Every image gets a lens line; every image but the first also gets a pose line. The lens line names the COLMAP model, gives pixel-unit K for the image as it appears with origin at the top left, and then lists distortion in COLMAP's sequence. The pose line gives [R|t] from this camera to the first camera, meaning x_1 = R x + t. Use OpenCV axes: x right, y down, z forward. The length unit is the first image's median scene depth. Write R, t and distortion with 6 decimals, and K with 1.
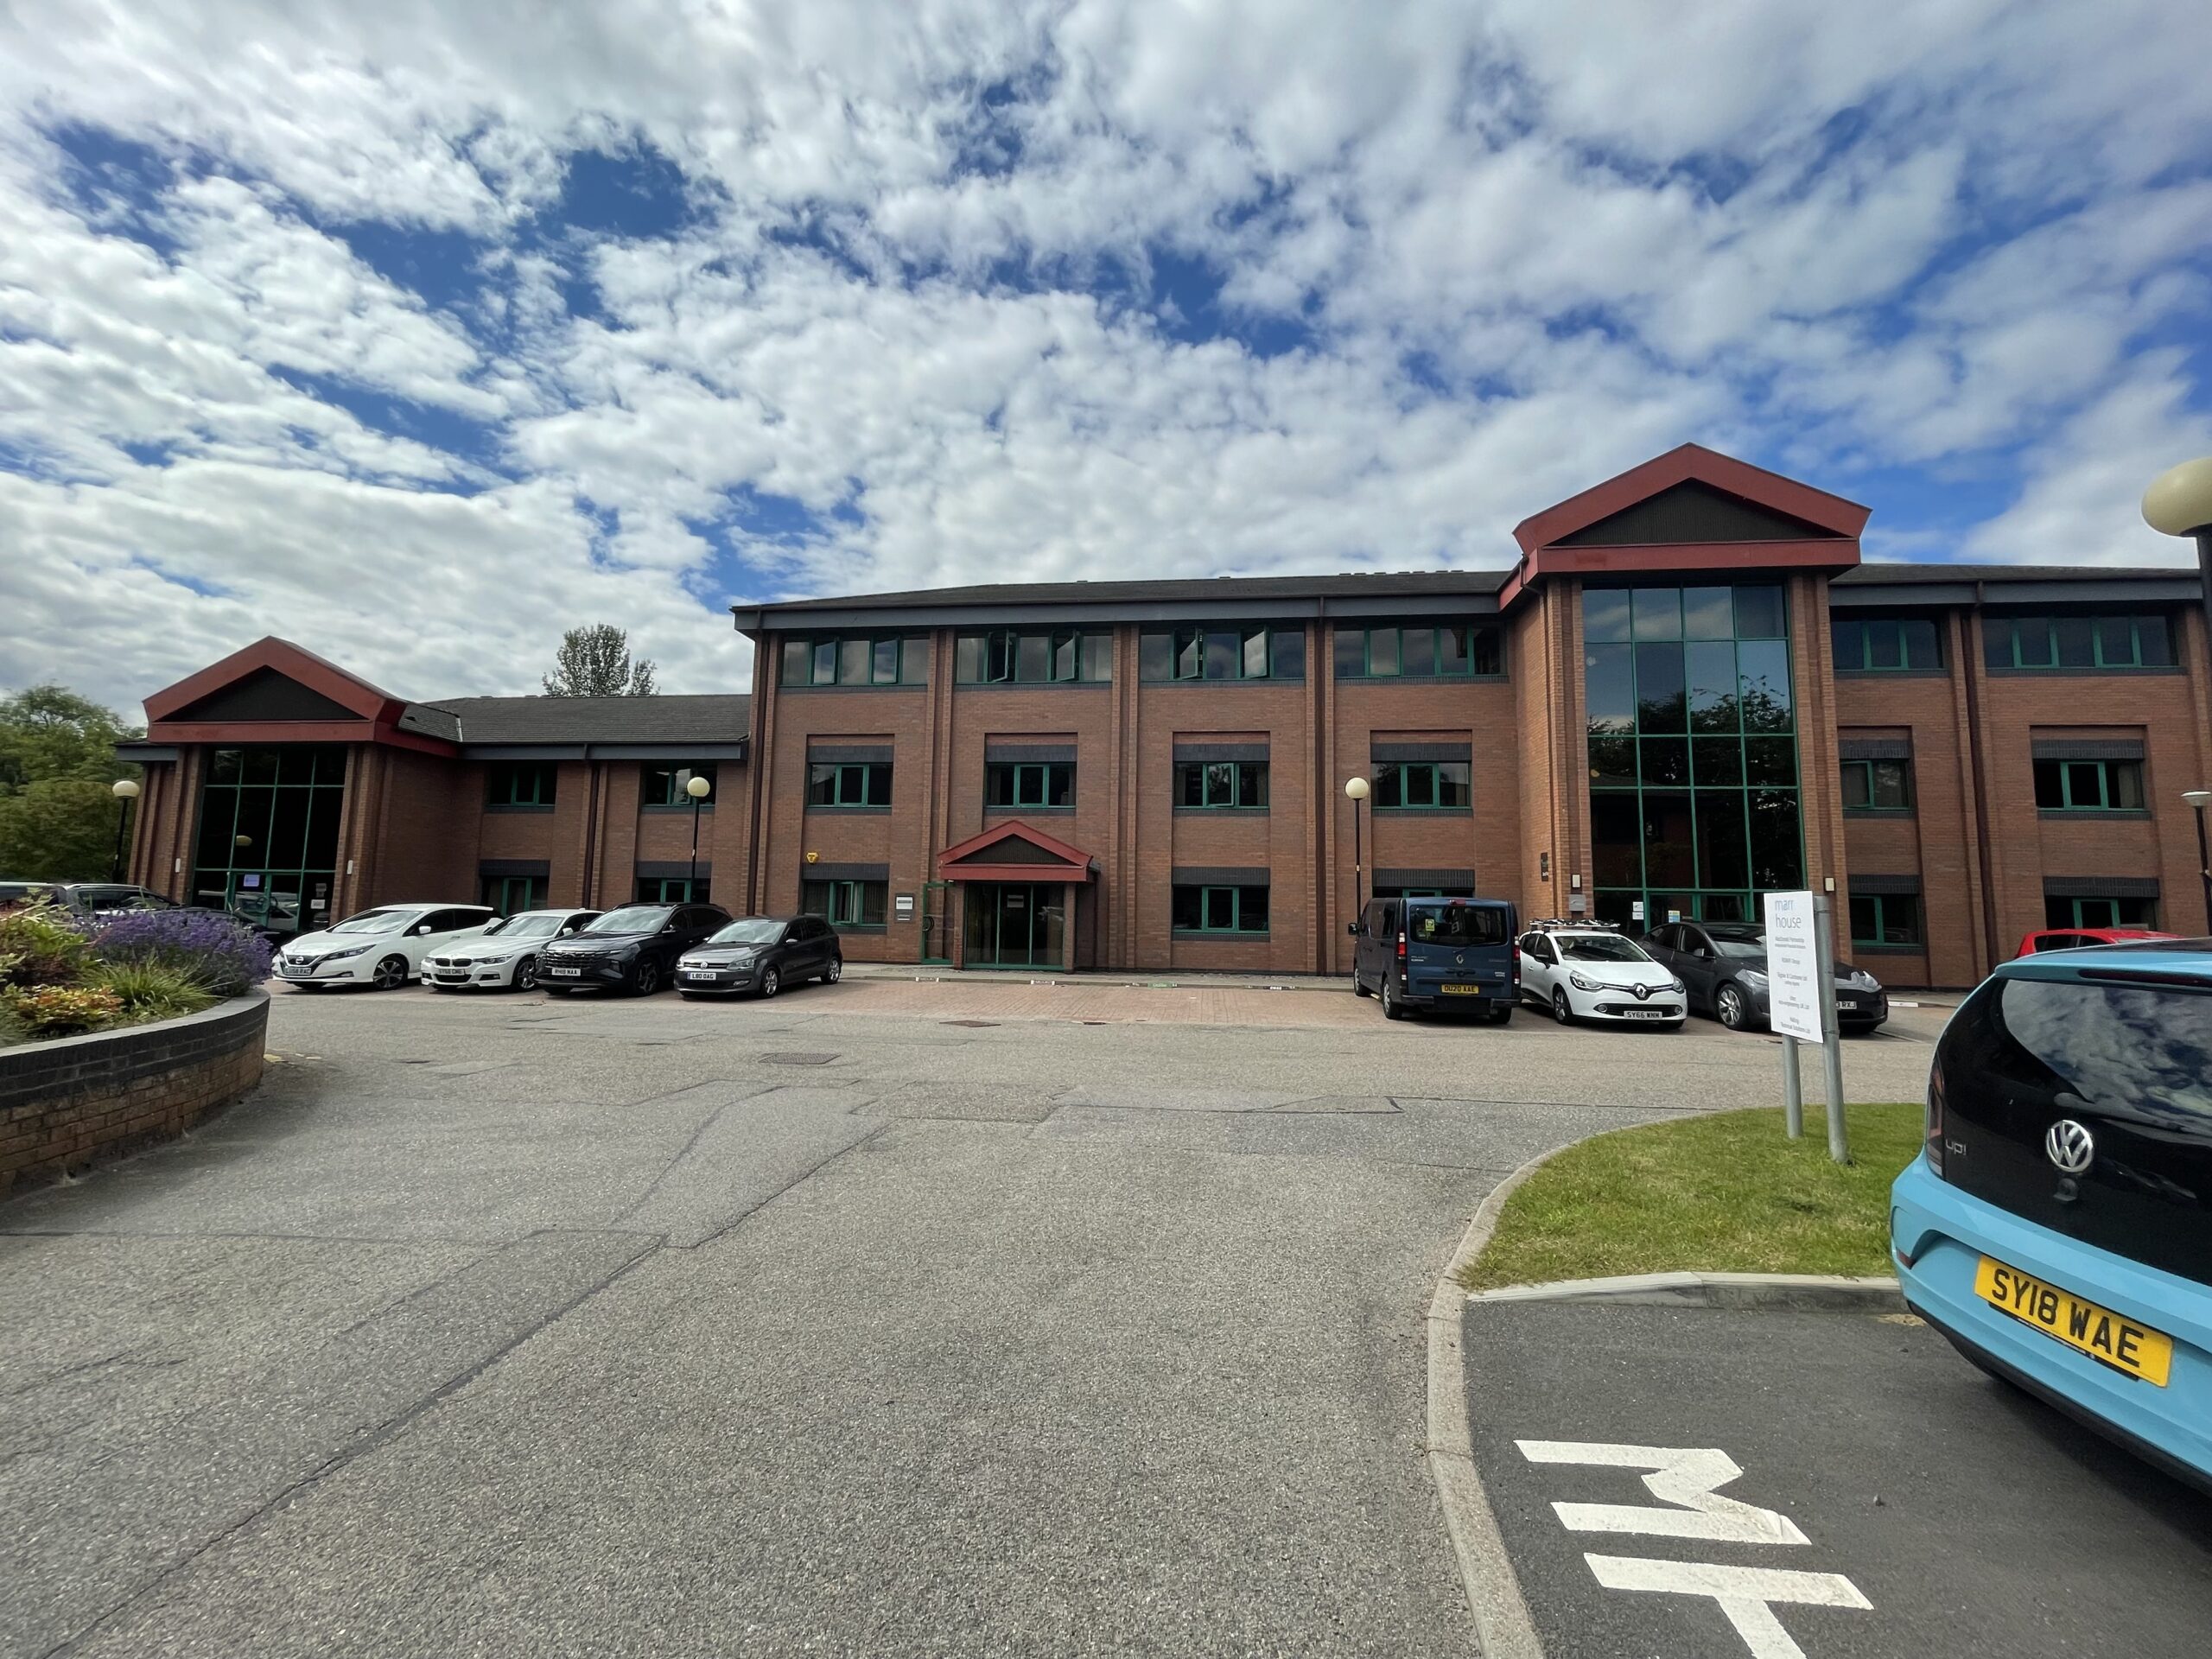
lens RADIAL K [[897.8, 0, 1110.6], [0, 897.8, 822.1], [0, 0, 1]] dist [-0.000917, -0.000100]
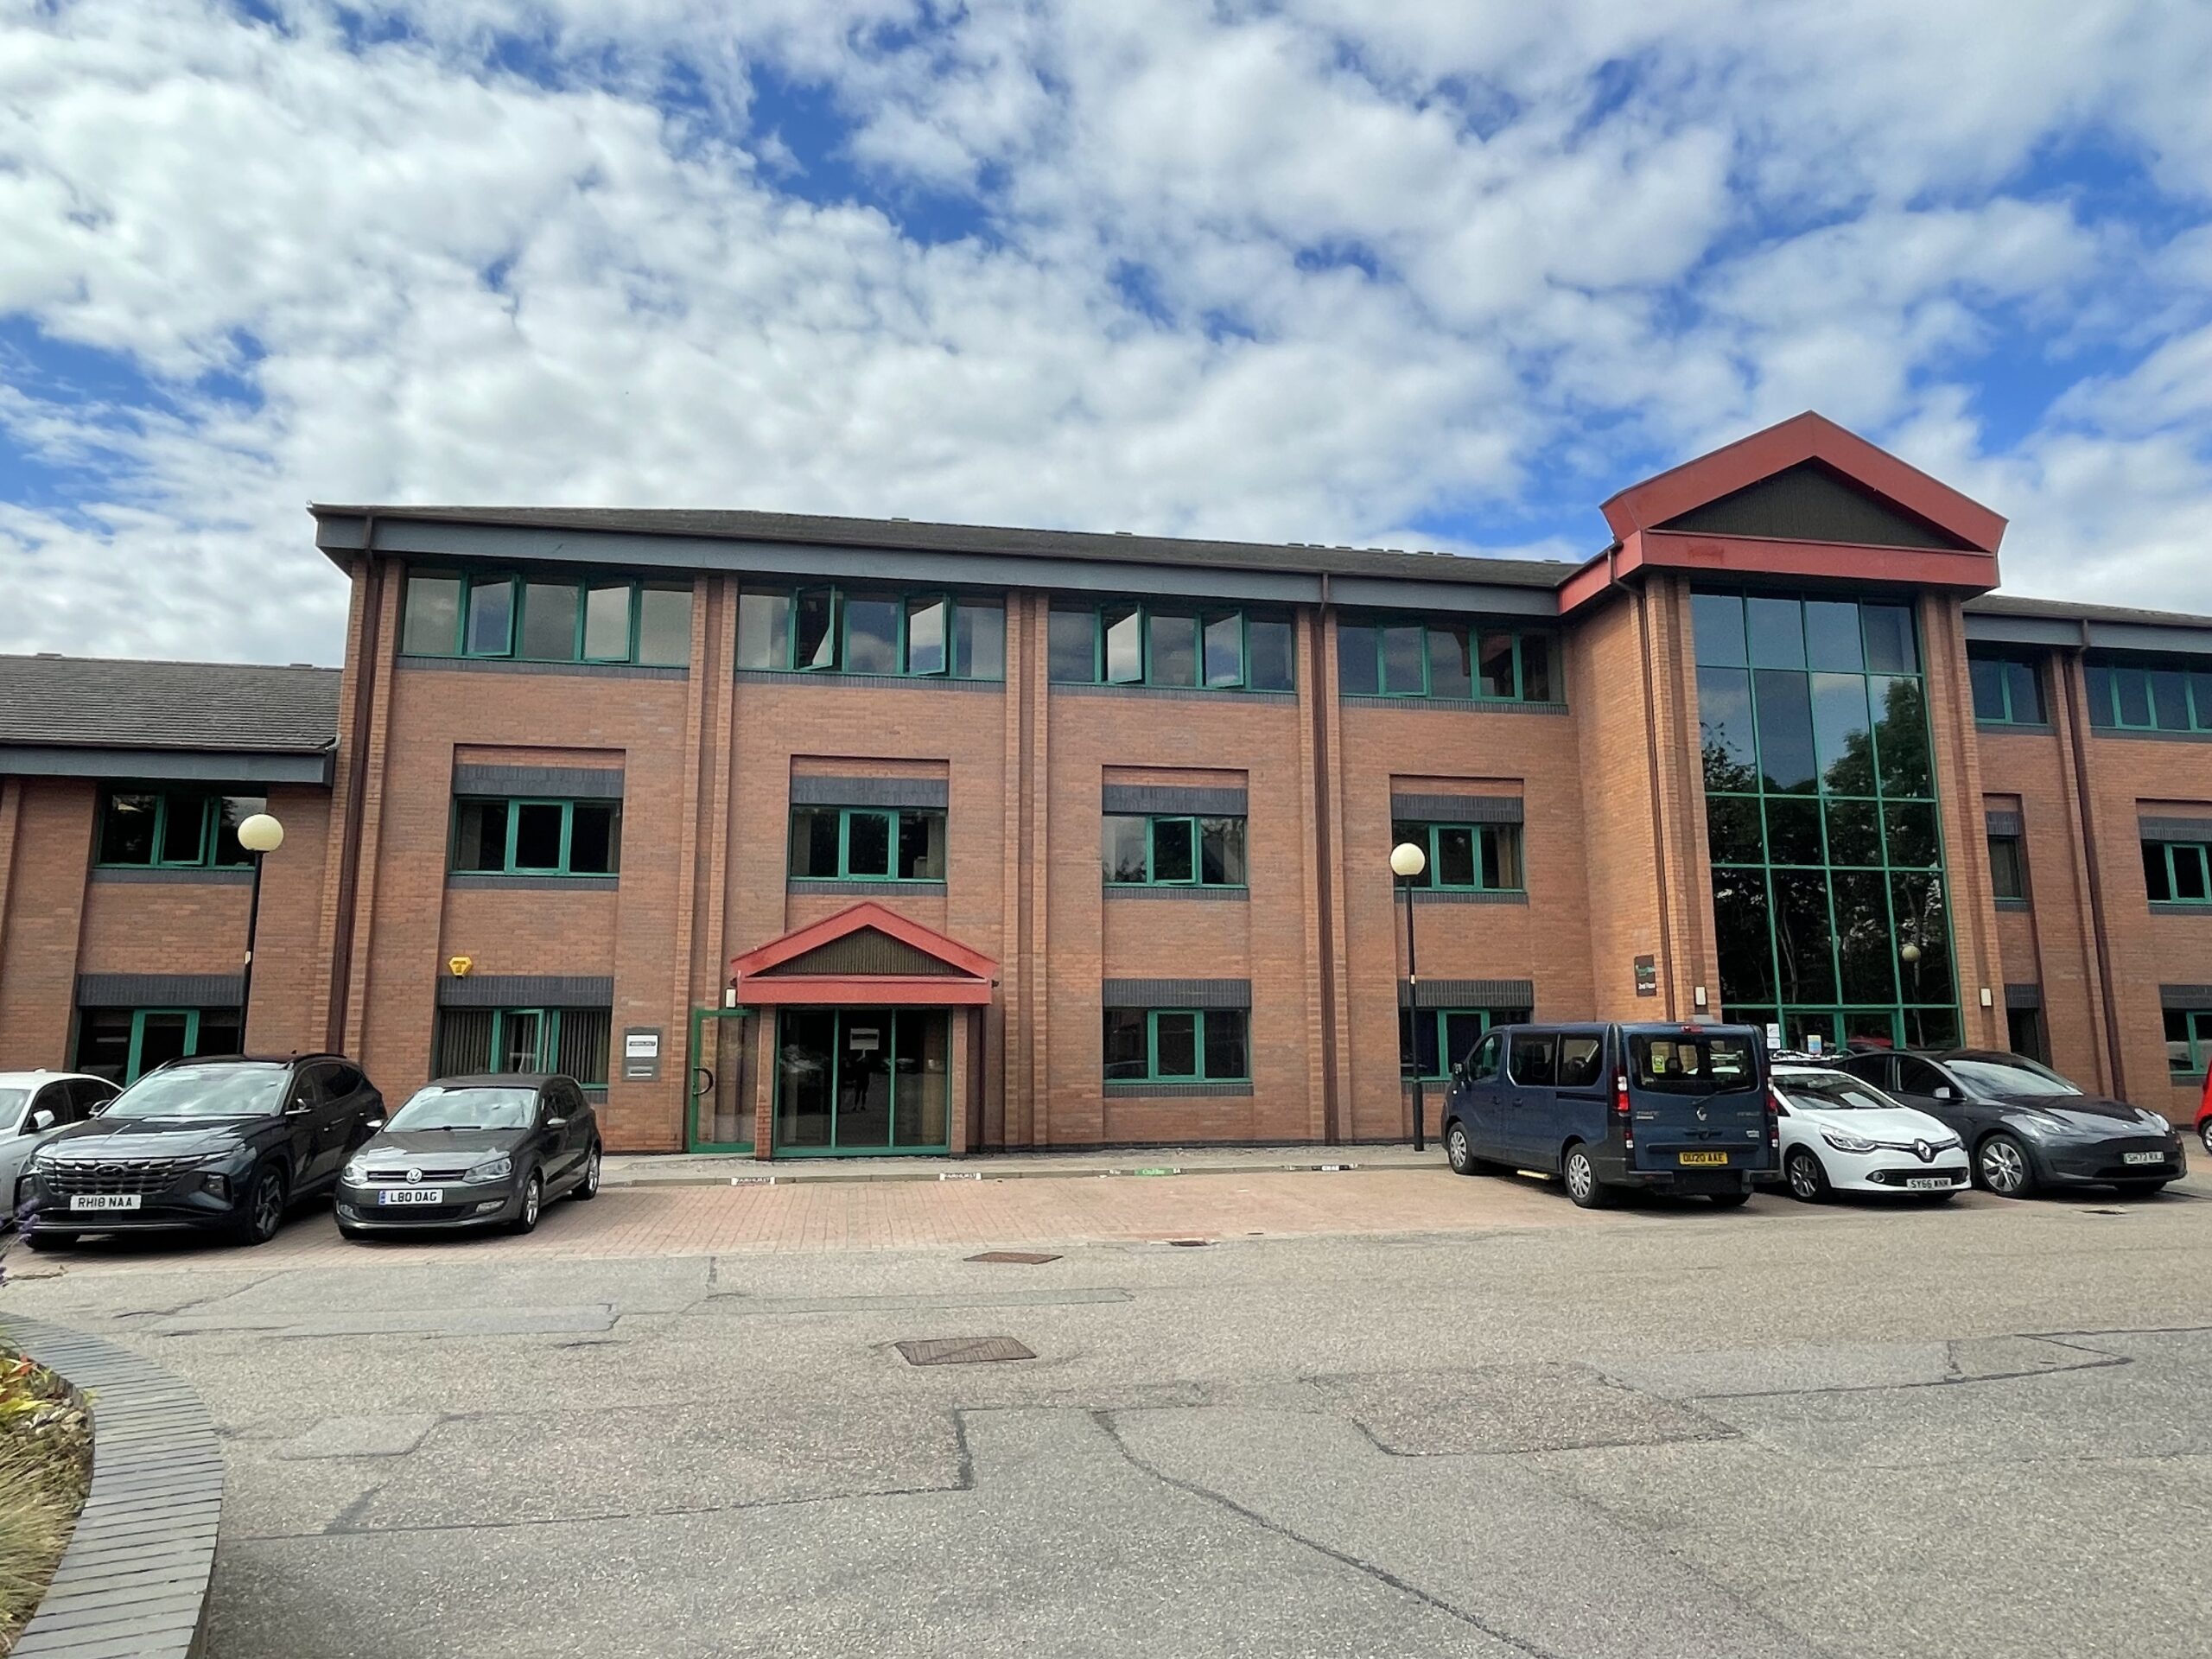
lens RADIAL K [[1360.2, 0, 1106.0], [0, 1360.2, 829.5], [0, 0, 1]] dist [-0.003033, -0.000798]
pose [[0.956172, 0.026127, 0.291636, -0.218641], [-0.008896, 0.998143, -0.060255, 0.002844], [-0.292669, 0.055019, 0.954630, 0.089669]]
